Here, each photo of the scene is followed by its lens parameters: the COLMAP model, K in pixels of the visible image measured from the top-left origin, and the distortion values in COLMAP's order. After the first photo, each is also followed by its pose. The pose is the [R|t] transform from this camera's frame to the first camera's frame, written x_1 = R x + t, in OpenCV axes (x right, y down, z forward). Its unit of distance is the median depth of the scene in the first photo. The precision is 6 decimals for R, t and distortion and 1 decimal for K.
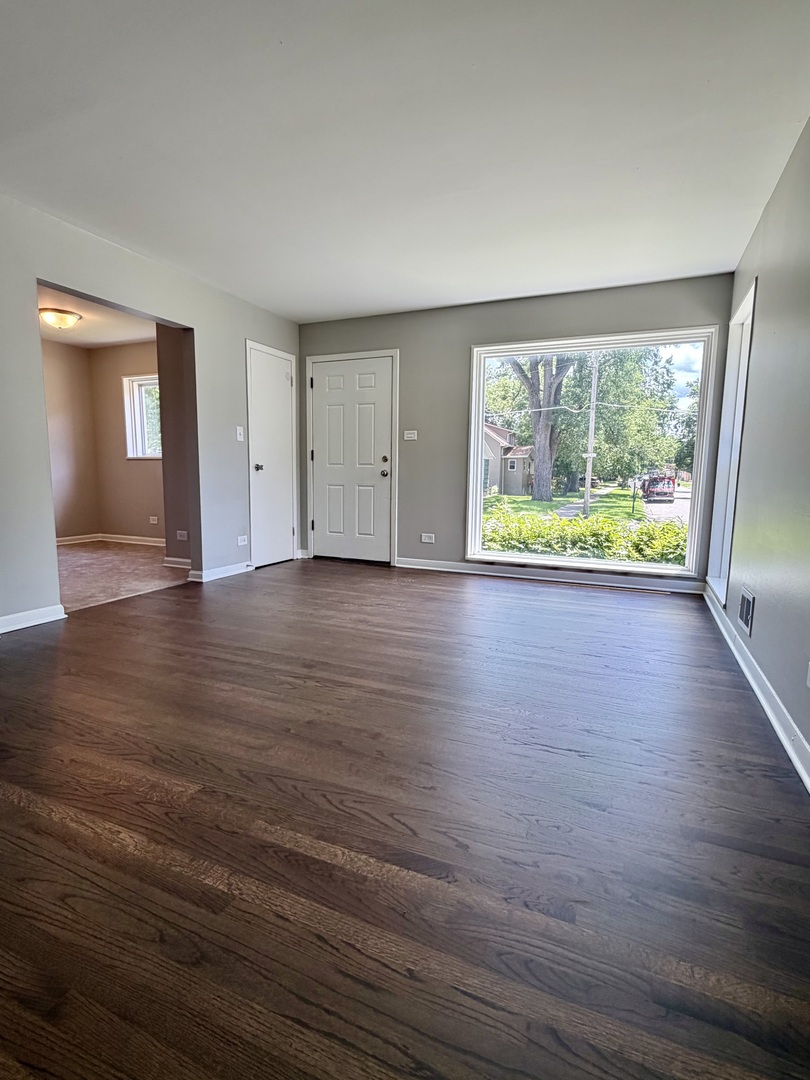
lens RADIAL K [[530.4, 0, 405.0], [0, 530.4, 540.0], [0, 0, 1]] dist [-0.002210, -0.000338]
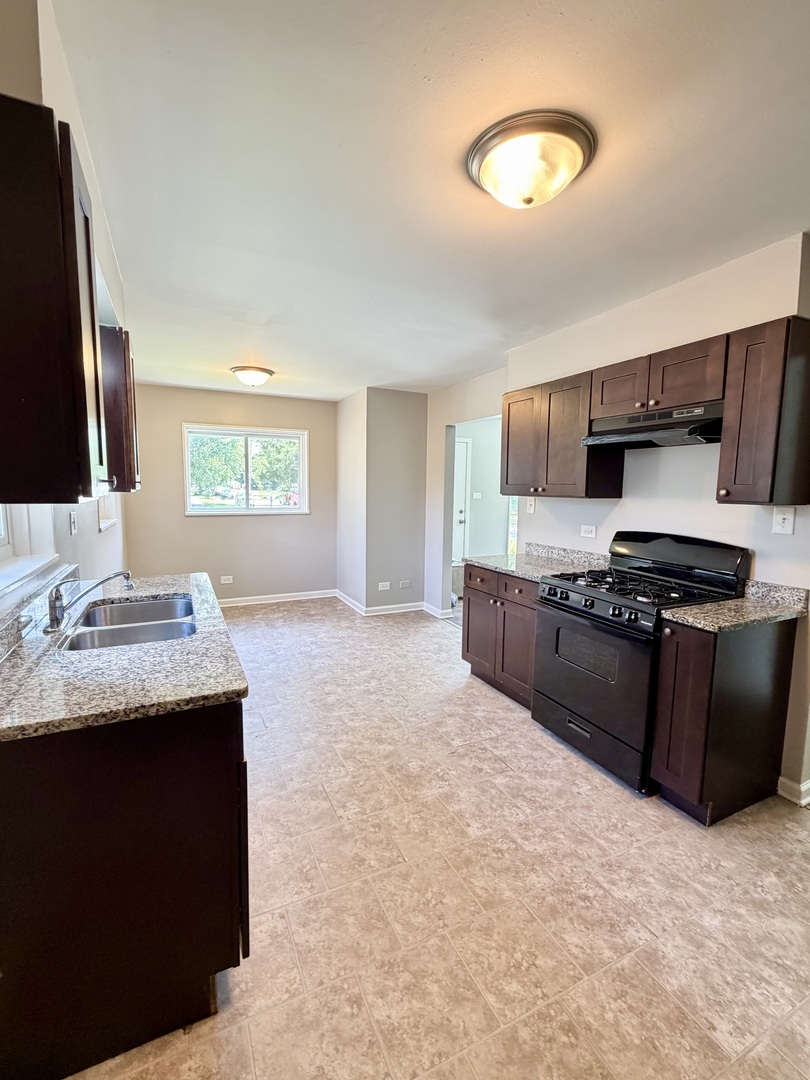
lens RADIAL K [[468.1, 0, 404.2], [0, 468.1, 540.7], [0, 0, 1]] dist [-0.000136, 0.000370]
pose [[0.654706, -0.090311, 0.750469, -1.135784], [0.090431, 0.995064, 0.040854, -0.143535], [-0.750455, 0.041119, 0.659642, 0.282180]]
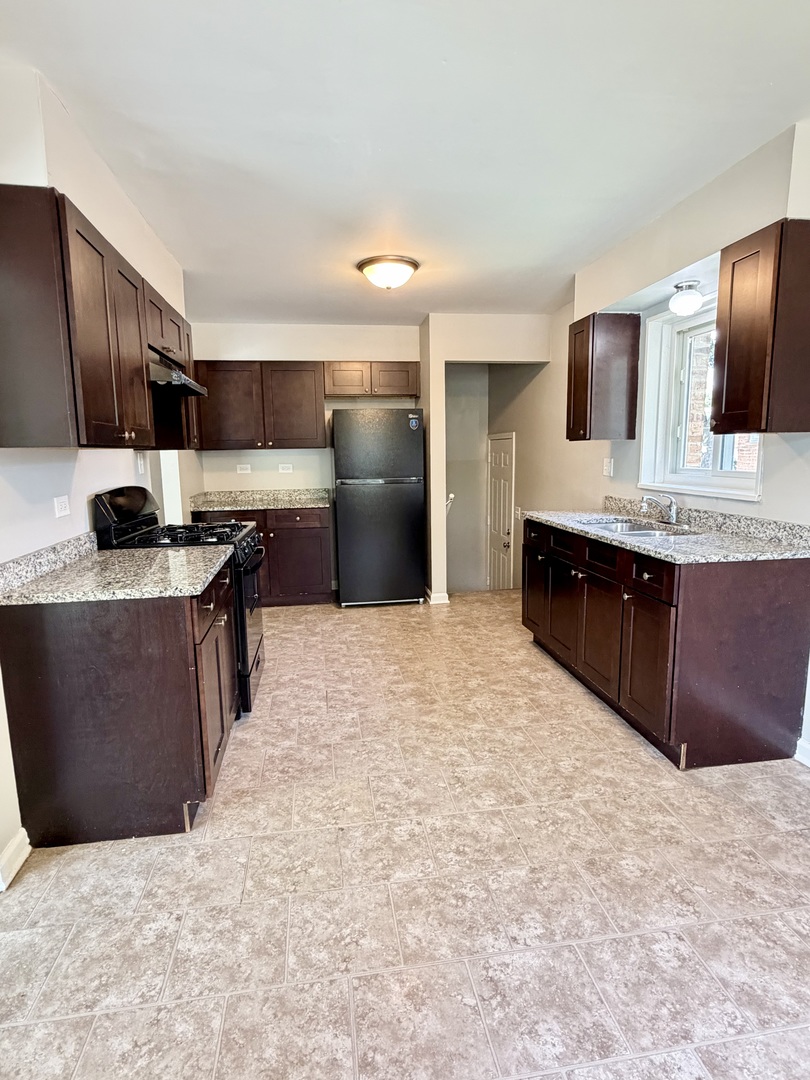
lens RADIAL K [[581.7, 0, 404.8], [0, 581.7, 541.5], [0, 0, 1]] dist [-0.000520, 0.000198]
pose [[-0.846879, 0.085655, -0.524842, -0.492348], [-0.059459, 0.965503, 0.253513, -0.214987], [0.528451, 0.245902, -0.812571, 1.038347]]
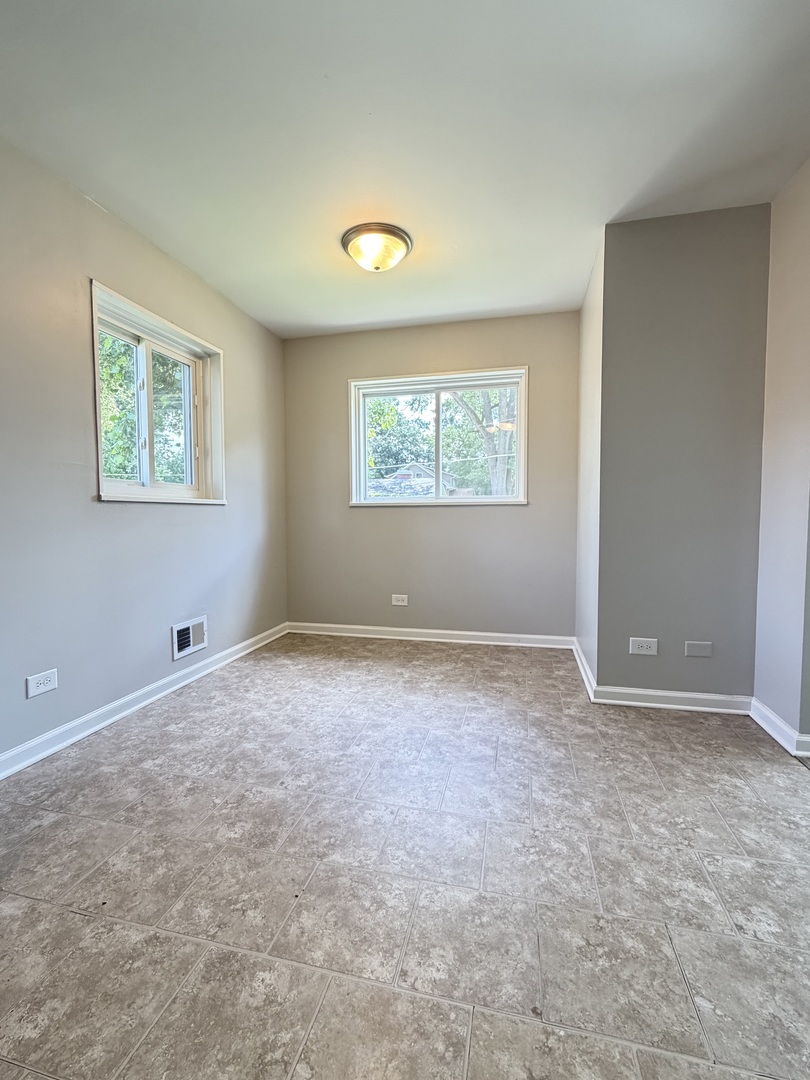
lens RADIAL K [[479.4, 0, 403.8], [0, 479.4, 539.0], [0, 0, 1]] dist [-0.001936, -0.000231]
pose [[0.985181, -0.024101, 0.169815, -0.728945], [0.036602, 0.996814, -0.070874, -0.090091], [-0.167565, 0.076039, 0.982924, 0.545514]]
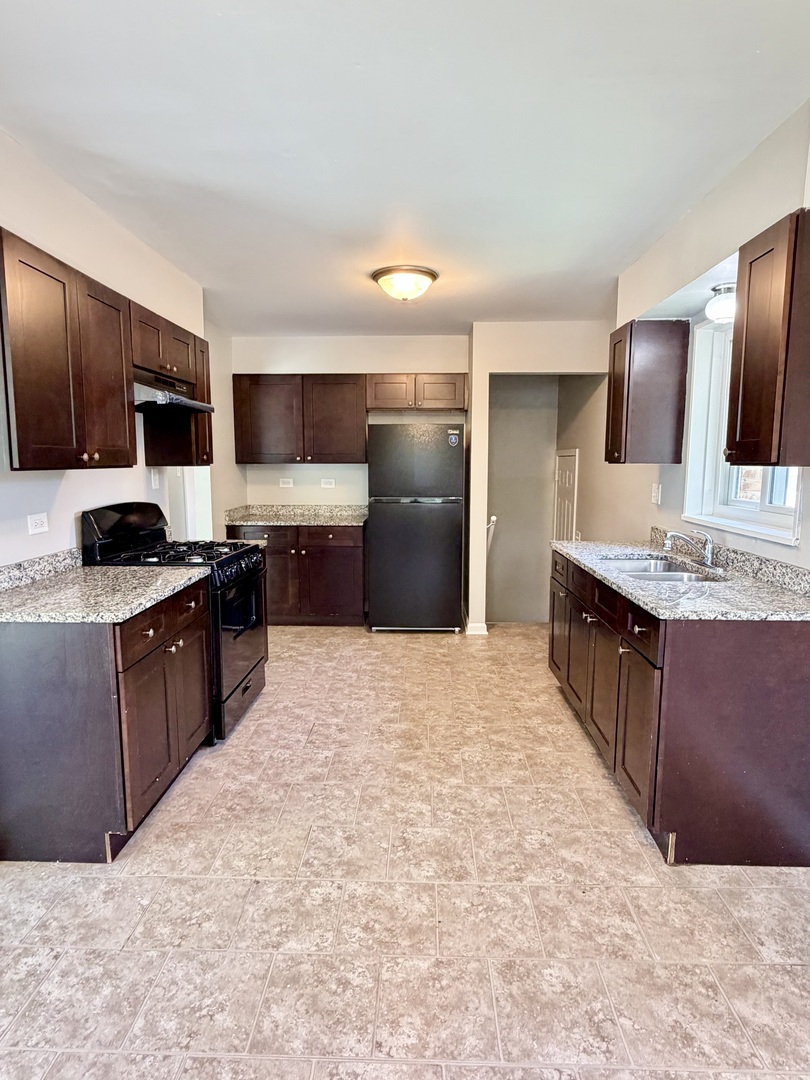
lens RADIAL K [[610.1, 0, 405.0], [0, 610.1, 540.0], [0, 0, 1]] dist [0.001091, -0.000762]
pose [[-0.929475, 0.036672, -0.367059, -0.602272], [-0.057096, 0.968753, 0.241366, -0.232903], [0.364440, 0.245301, -0.898338, 1.071944]]
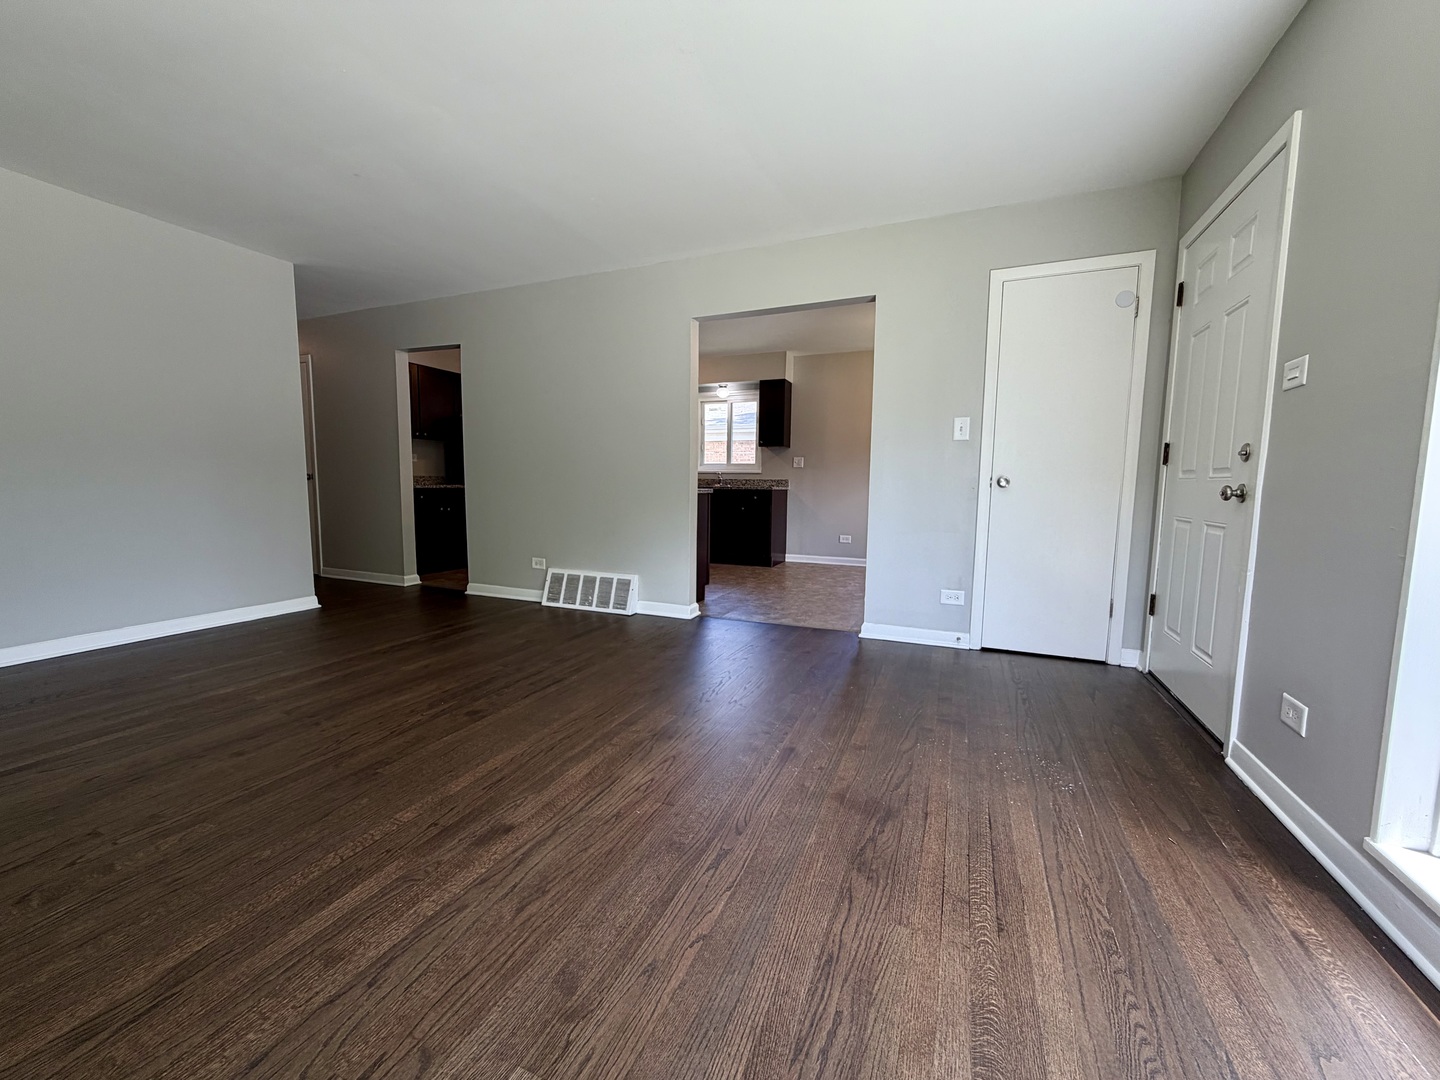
lens RADIAL K [[575.8, 0, 716.8], [0, 575.8, 542.3], [0, 0, 1]] dist [-0.003754, 0.000388]
pose [[0.004910, 0.089037, -0.996016, 0.355072], [-0.135694, 0.986875, 0.087551, -0.081710], [0.990739, 0.134723, 0.016927, 0.669272]]
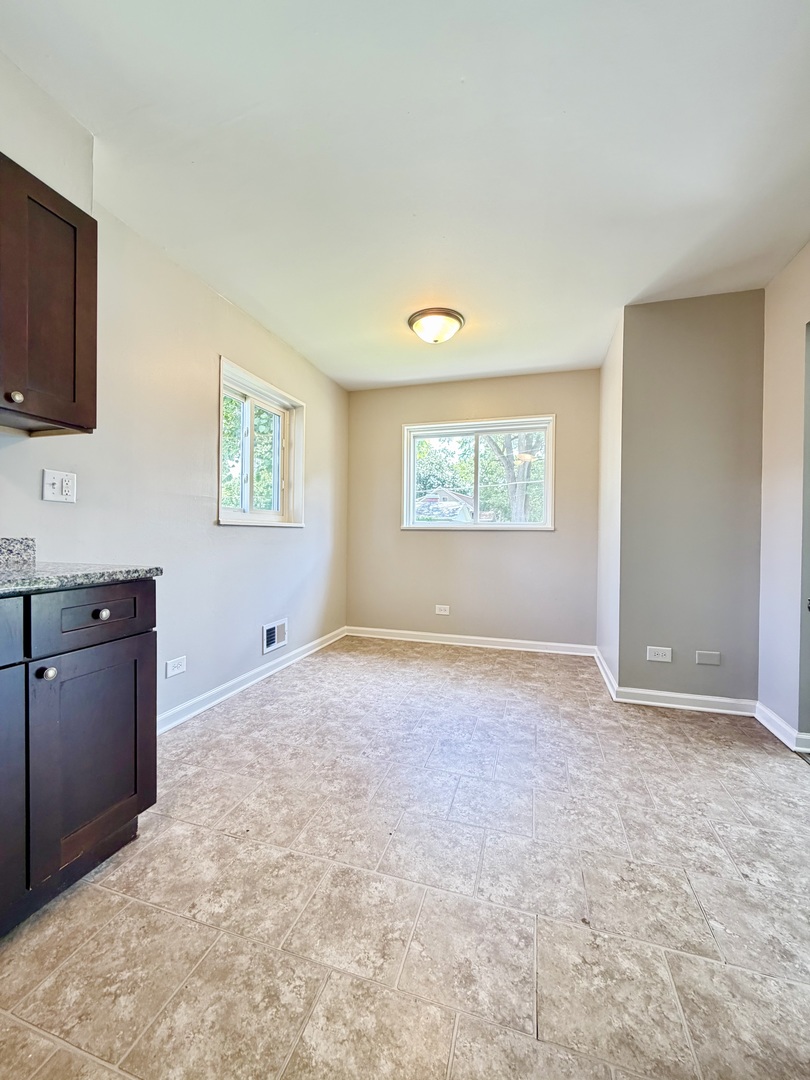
lens RADIAL K [[431.8, 0, 403.2], [0, 431.8, 535.4], [0, 0, 1]] dist [-0.003754, 0.000388]
pose [[0.993872, -0.001015, 0.110534, -0.769043], [0.014212, 0.992831, -0.118675, -0.090848], [-0.109621, 0.119519, 0.986762, 0.500667]]
